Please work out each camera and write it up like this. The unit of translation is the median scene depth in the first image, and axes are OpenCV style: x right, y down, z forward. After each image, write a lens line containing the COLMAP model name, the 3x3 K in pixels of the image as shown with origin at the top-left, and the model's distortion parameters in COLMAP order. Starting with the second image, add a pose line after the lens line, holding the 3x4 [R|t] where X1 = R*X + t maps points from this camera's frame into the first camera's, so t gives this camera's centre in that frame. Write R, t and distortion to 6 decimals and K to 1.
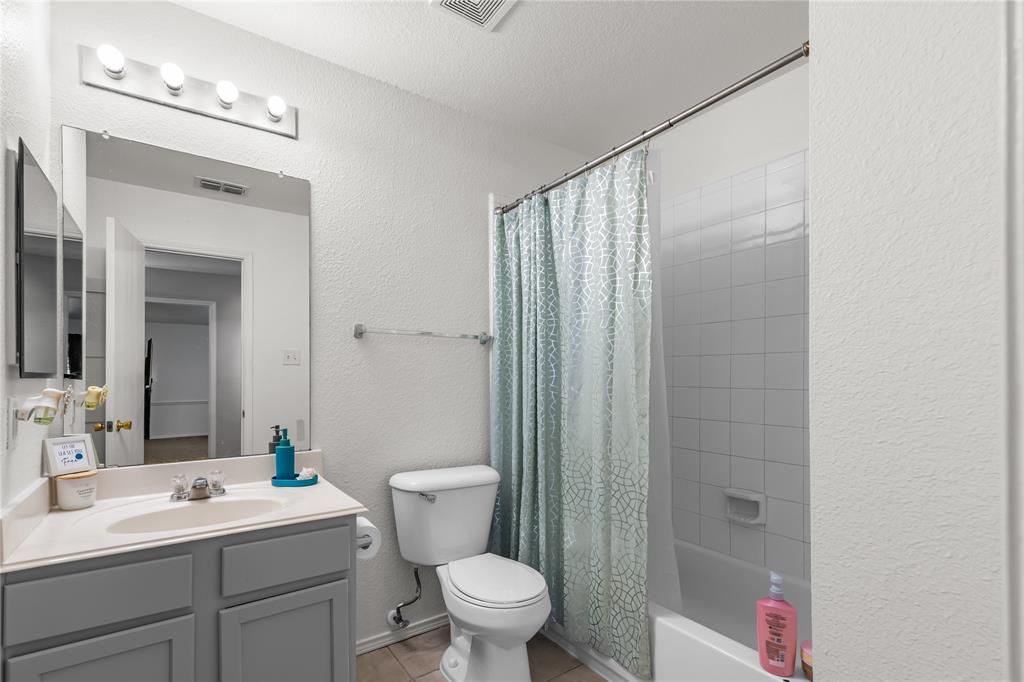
lens RADIAL K [[470.6, 0, 511.4], [0, 470.6, 375.8], [0, 0, 1]] dist [-0.000465, 0.000002]
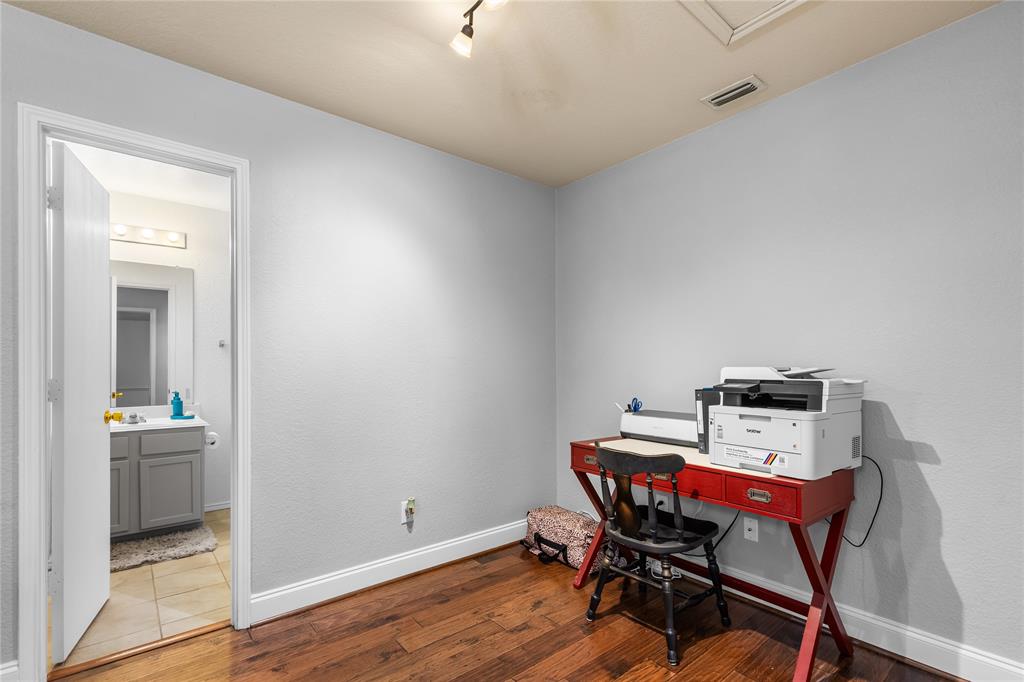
lens RADIAL K [[465.2, 0, 513.8], [0, 465.2, 364.3], [0, 0, 1]] dist [0.000504, -0.000017]
pose [[0.996886, -0.000309, 0.078852, 0.848719], [0.000575, 0.999994, -0.003351, -0.002747], [-0.078851, 0.003386, 0.996881, -1.181466]]
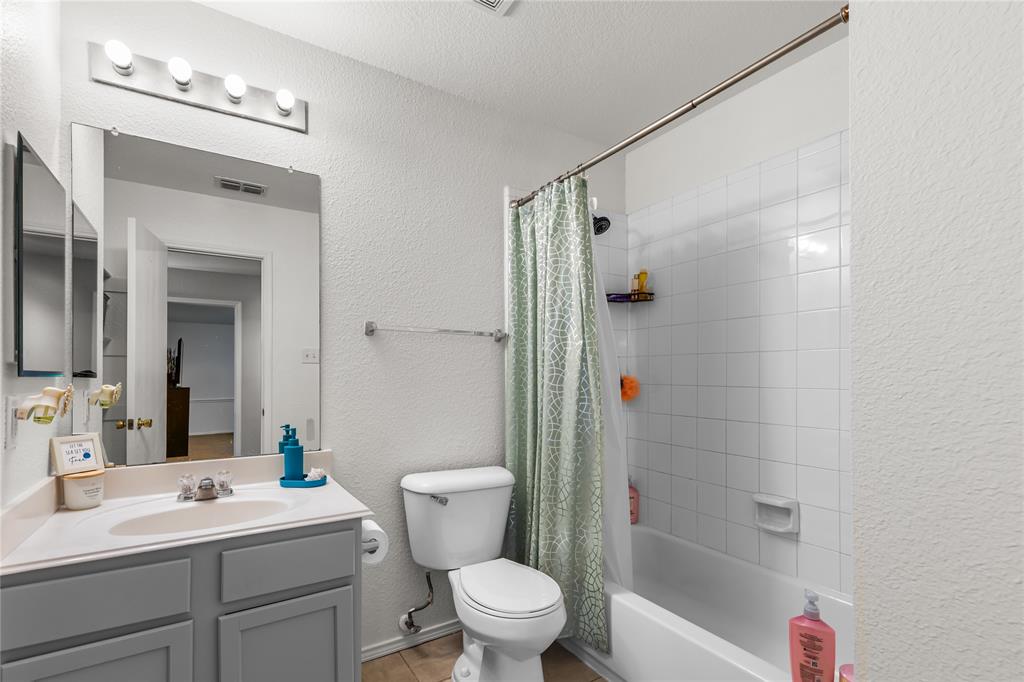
lens RADIAL K [[470.0, 0, 511.0], [0, 470.0, 373.0], [0, 0, 1]] dist [0.001923, -0.000090]
pose [[0.998779, -0.000251, -0.049409, 0.019995], [0.000107, 0.999996, -0.002925, 0.000415], [0.049410, 0.002916, 0.998774, 0.044684]]
